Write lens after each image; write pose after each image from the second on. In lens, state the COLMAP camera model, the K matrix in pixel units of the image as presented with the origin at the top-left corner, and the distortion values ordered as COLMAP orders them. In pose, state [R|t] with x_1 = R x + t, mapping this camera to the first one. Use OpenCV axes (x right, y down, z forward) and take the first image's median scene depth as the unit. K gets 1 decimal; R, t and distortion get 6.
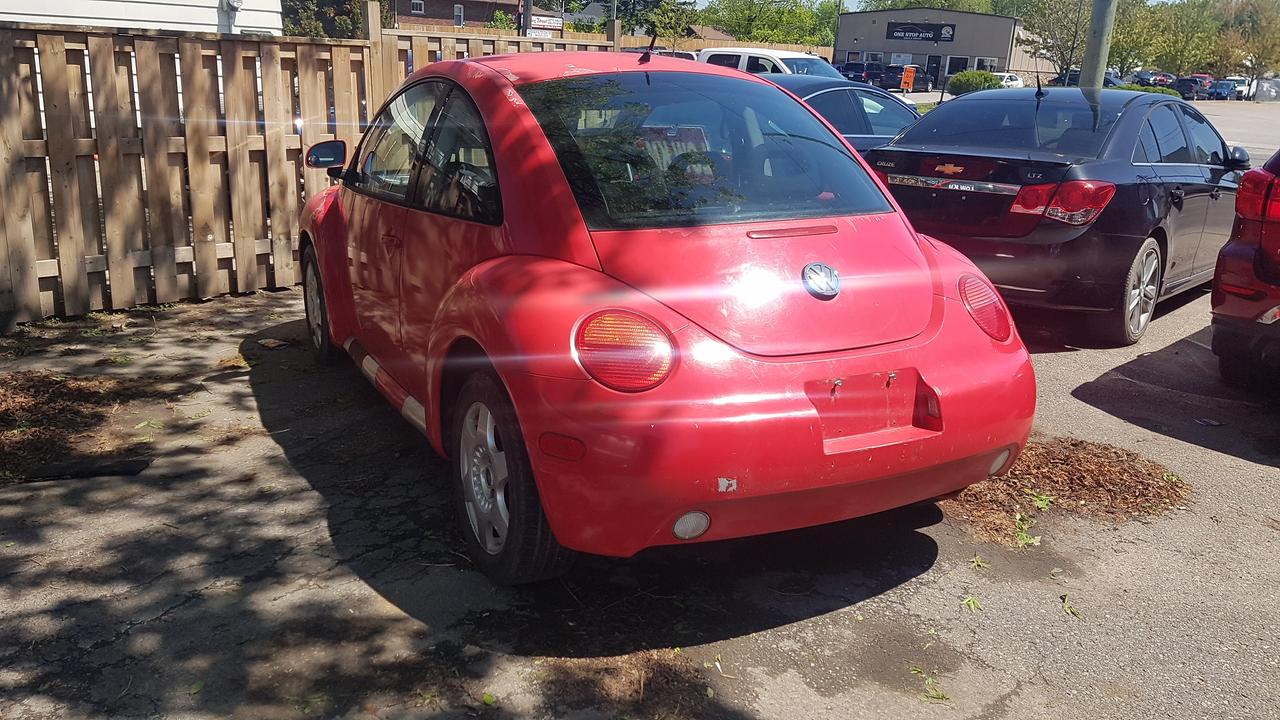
lens RADIAL K [[998.4, 0, 638.6], [0, 998.4, 348.6], [0, 0, 1]] dist [0.041662, -0.049202]
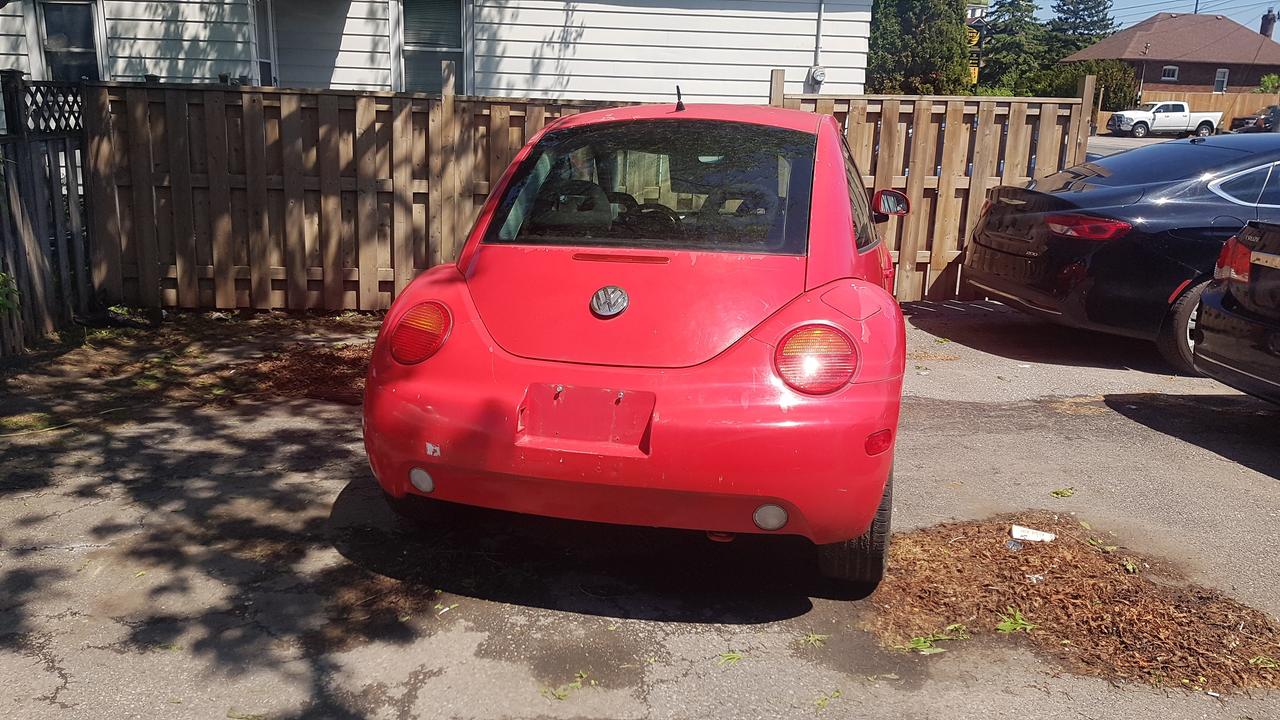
lens RADIAL K [[998.4, 0, 633.9], [0, 998.4, 361.7], [0, 0, 1]] dist [0.041662, -0.049202]
pose [[0.750455, 0.139987, -0.645927, 0.847184], [-0.175454, 0.984442, 0.009503, -0.018029], [0.637208, 0.106199, 0.763340, 0.183658]]
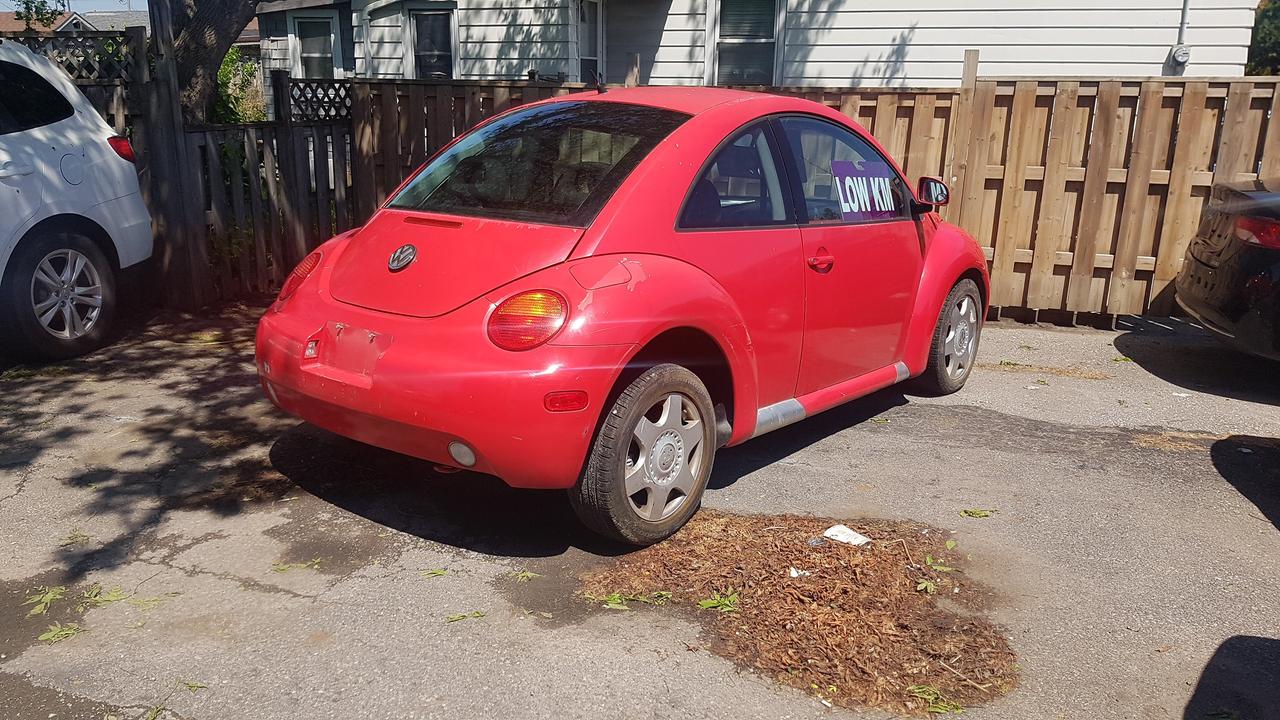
lens RADIAL K [[1022.6, 0, 635.9], [0, 1022.6, 373.2], [0, 0, 1]] dist [0.032210, -0.045557]
pose [[0.385160, 0.209374, -0.898785, 1.384769], [-0.250829, 0.961010, 0.116380, -0.142134], [0.888108, 0.180617, 0.422660, 0.689627]]
